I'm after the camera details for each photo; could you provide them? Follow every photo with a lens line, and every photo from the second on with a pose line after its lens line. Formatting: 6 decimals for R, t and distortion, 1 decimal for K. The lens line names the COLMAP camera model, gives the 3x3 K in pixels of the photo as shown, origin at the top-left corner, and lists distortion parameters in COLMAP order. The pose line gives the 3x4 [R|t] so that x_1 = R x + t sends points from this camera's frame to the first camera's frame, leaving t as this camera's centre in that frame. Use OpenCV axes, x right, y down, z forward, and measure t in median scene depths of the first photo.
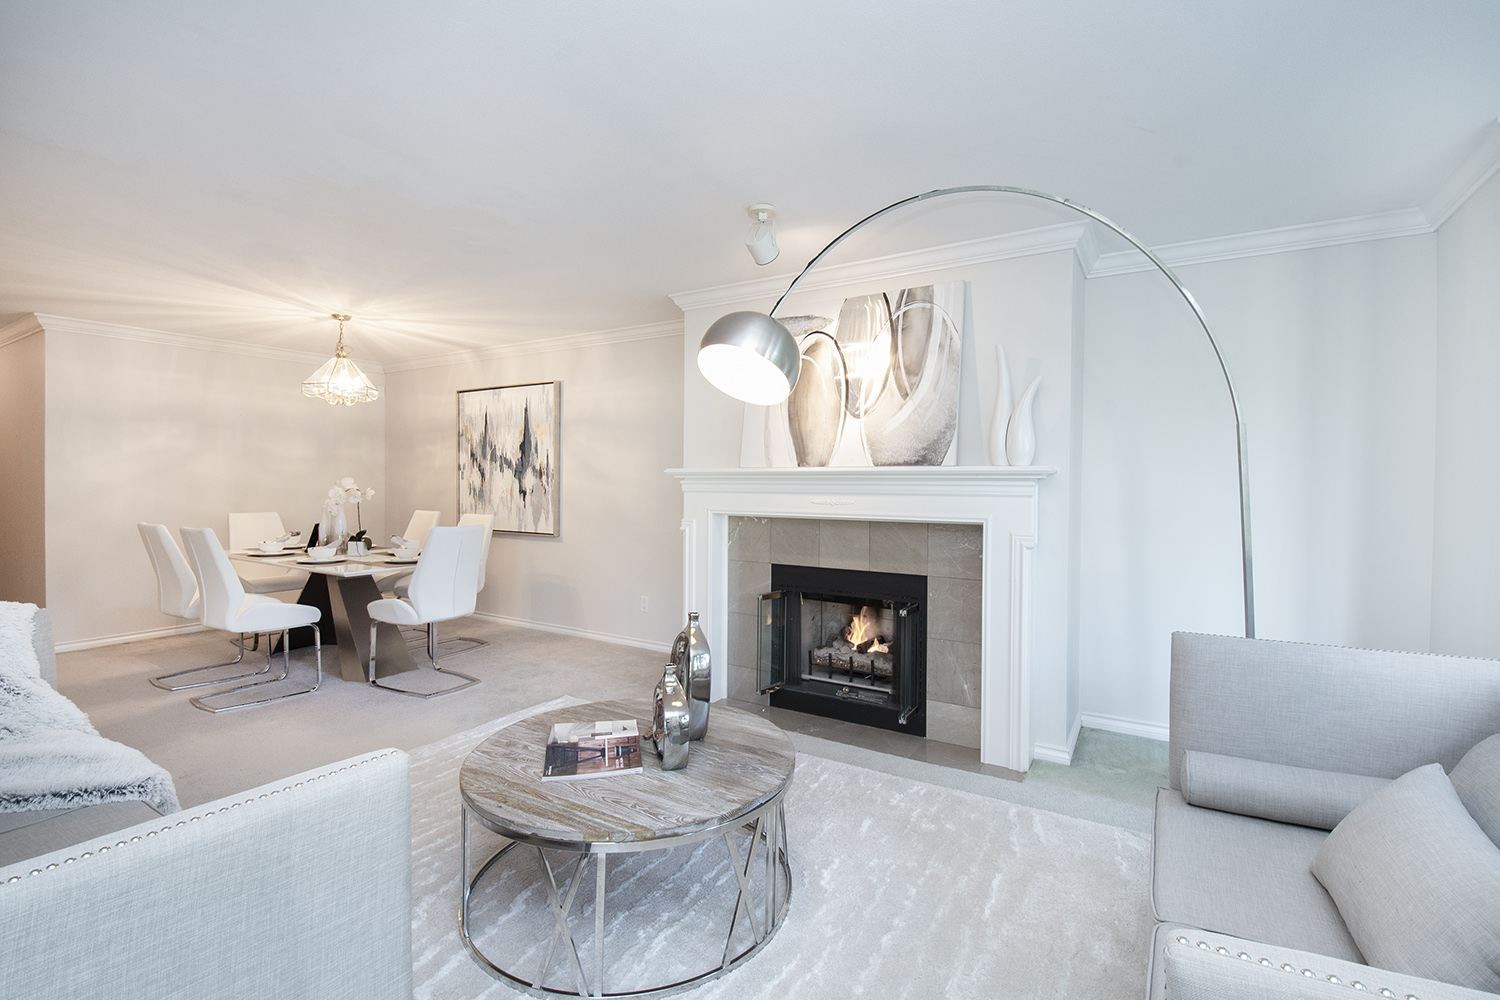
lens RADIAL K [[675.7, 0, 803.7], [0, 675.7, 487.3], [0, 0, 1]] dist [0.014318, -0.004256]
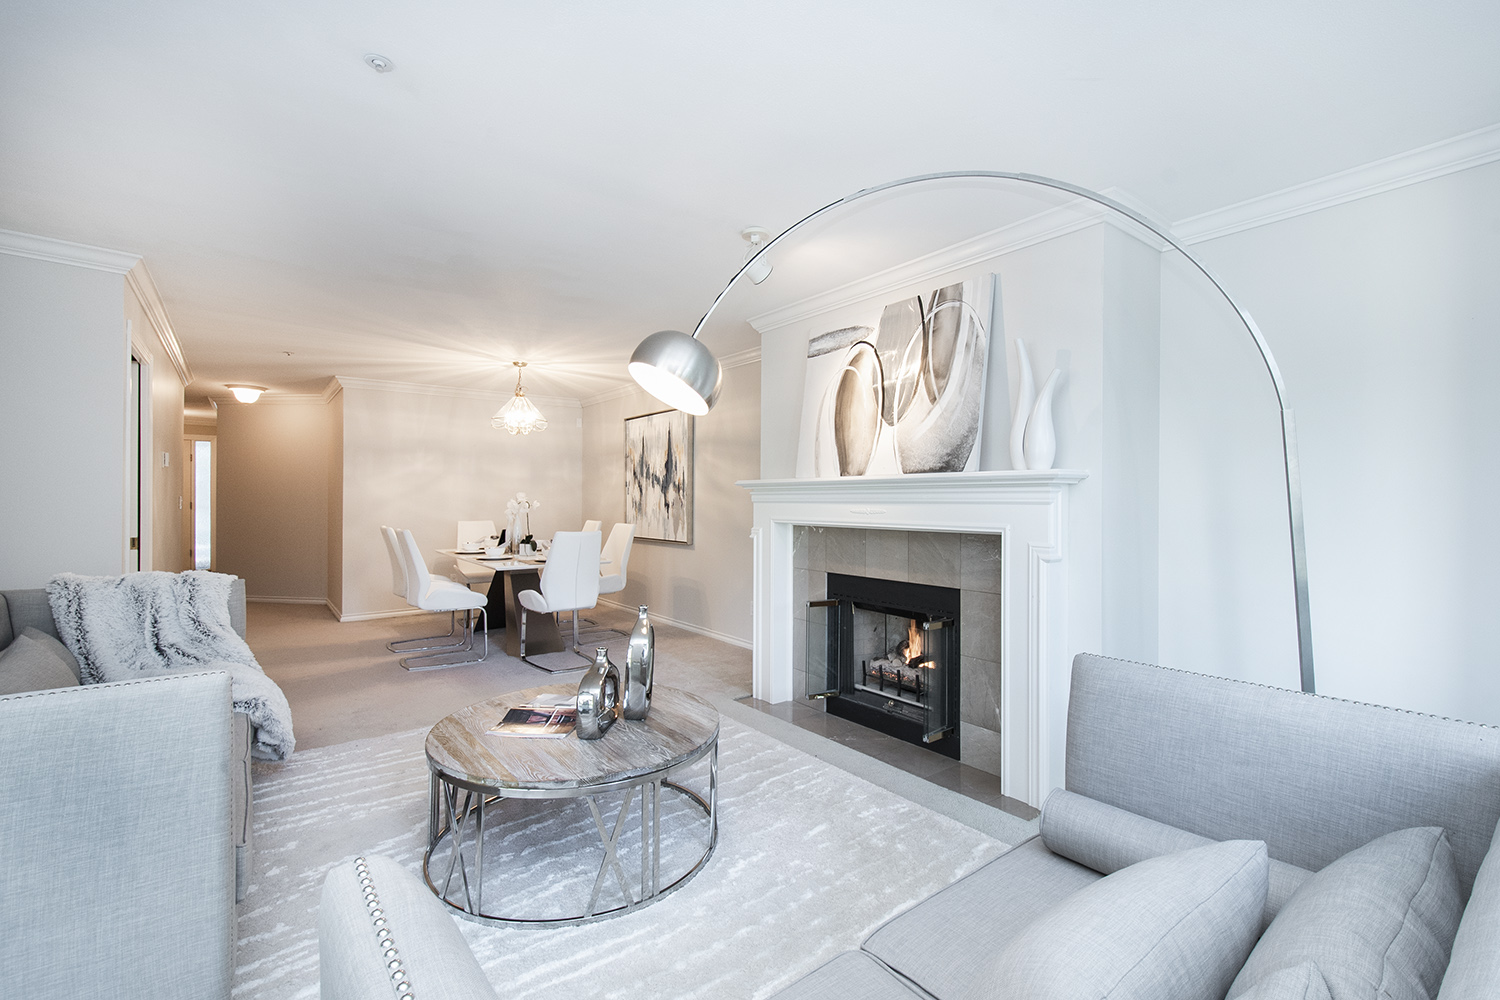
lens RADIAL K [[675.7, 0, 792.2], [0, 675.7, 494.4], [0, 0, 1]] dist [0.014318, -0.004256]
pose [[0.934642, -0.007226, -0.355517, 0.275667], [0.001114, 0.999848, -0.017394, 0.013656], [0.355589, 0.015861, 0.934508, 0.029489]]
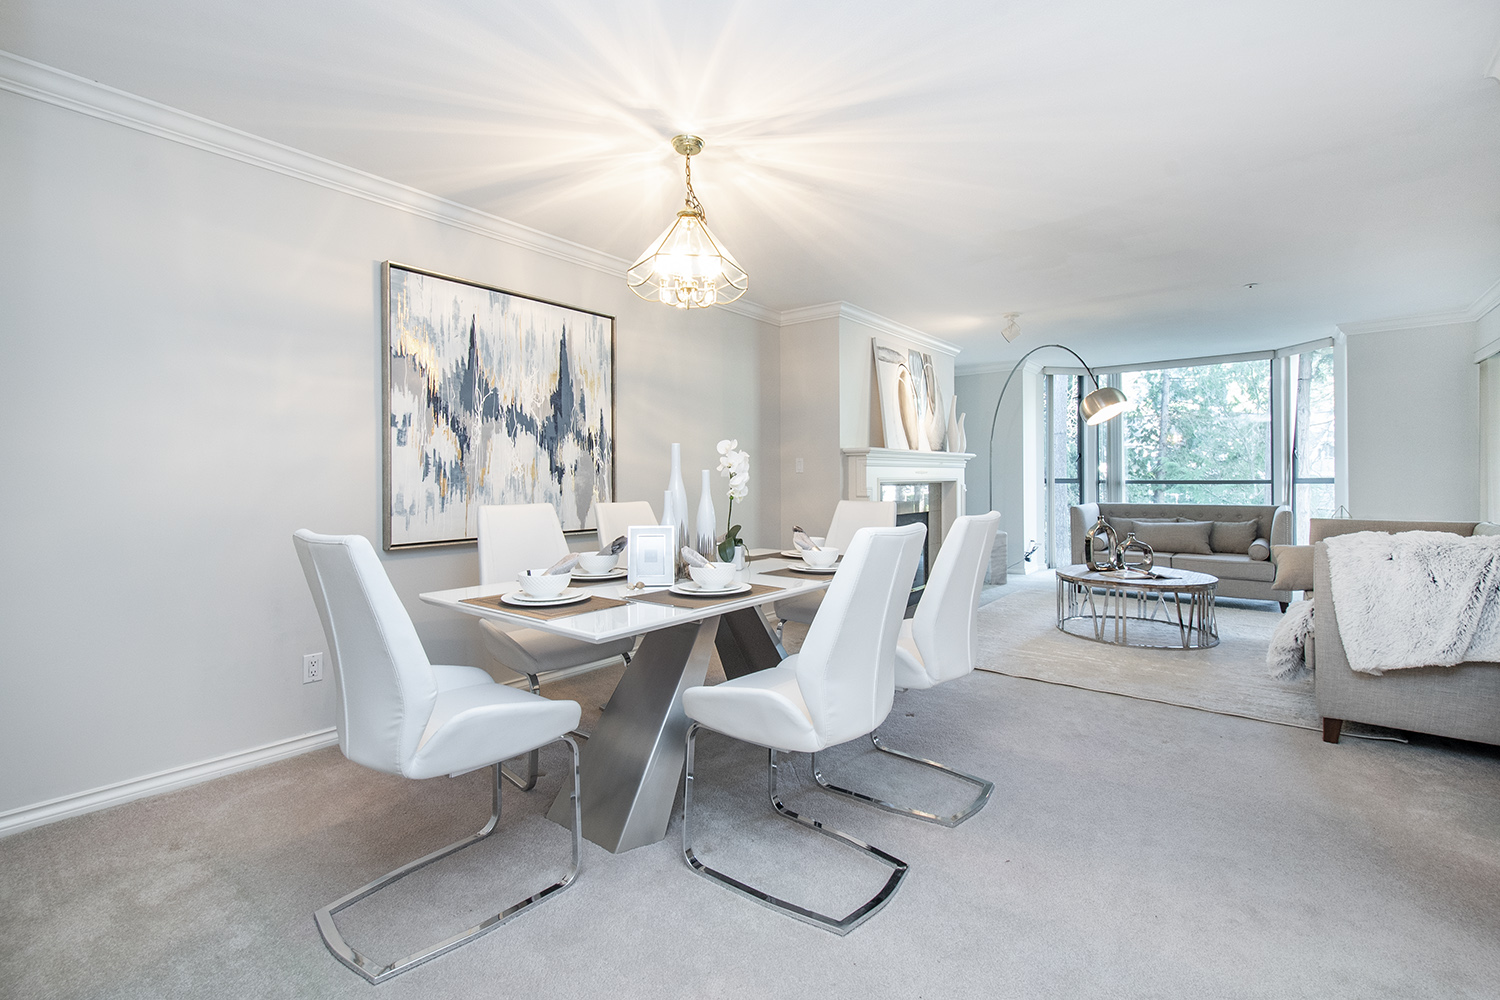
lens RADIAL K [[675.7, 0, 777.0], [0, 675.7, 480.1], [0, 0, 1]] dist [0.014318, -0.004256]
pose [[0.124784, -0.010615, 0.992127, -1.551029], [0.013378, 0.999870, 0.009015, 0.020422], [-0.992094, 0.012148, 0.124910, 1.081294]]
